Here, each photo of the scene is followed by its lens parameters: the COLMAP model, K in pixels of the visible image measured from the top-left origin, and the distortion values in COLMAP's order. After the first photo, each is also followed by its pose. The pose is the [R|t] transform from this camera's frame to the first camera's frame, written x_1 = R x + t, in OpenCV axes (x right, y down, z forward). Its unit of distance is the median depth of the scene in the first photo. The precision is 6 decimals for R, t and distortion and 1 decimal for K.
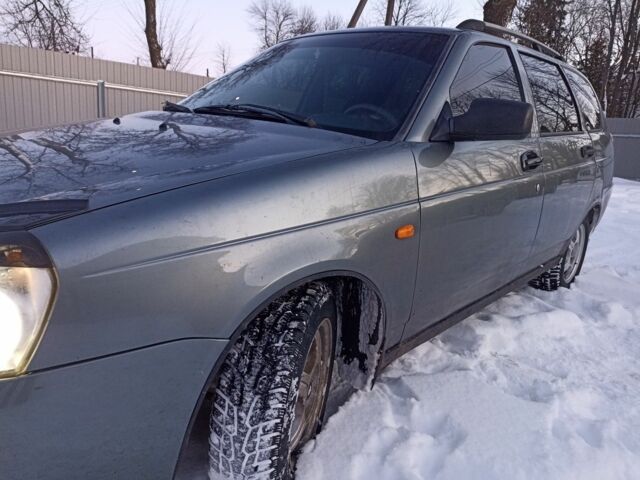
lens RADIAL K [[480.6, 0, 320.0], [0, 480.6, 240.0], [0, 0, 1]] dist [0.050293, -0.006372]
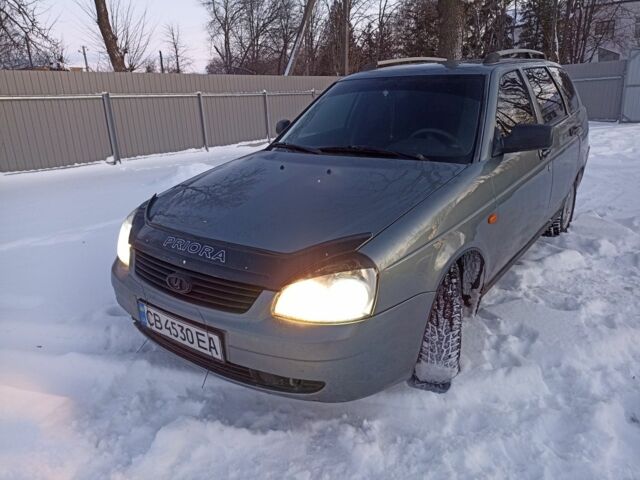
lens RADIAL K [[480.6, 0, 320.0], [0, 480.6, 240.0], [0, 0, 1]] dist [0.050293, -0.006372]
pose [[0.989588, -0.134593, 0.050994, -0.351184], [0.130864, 0.988889, 0.070516, -0.096933], [-0.059919, -0.063108, 0.996206, -0.440124]]
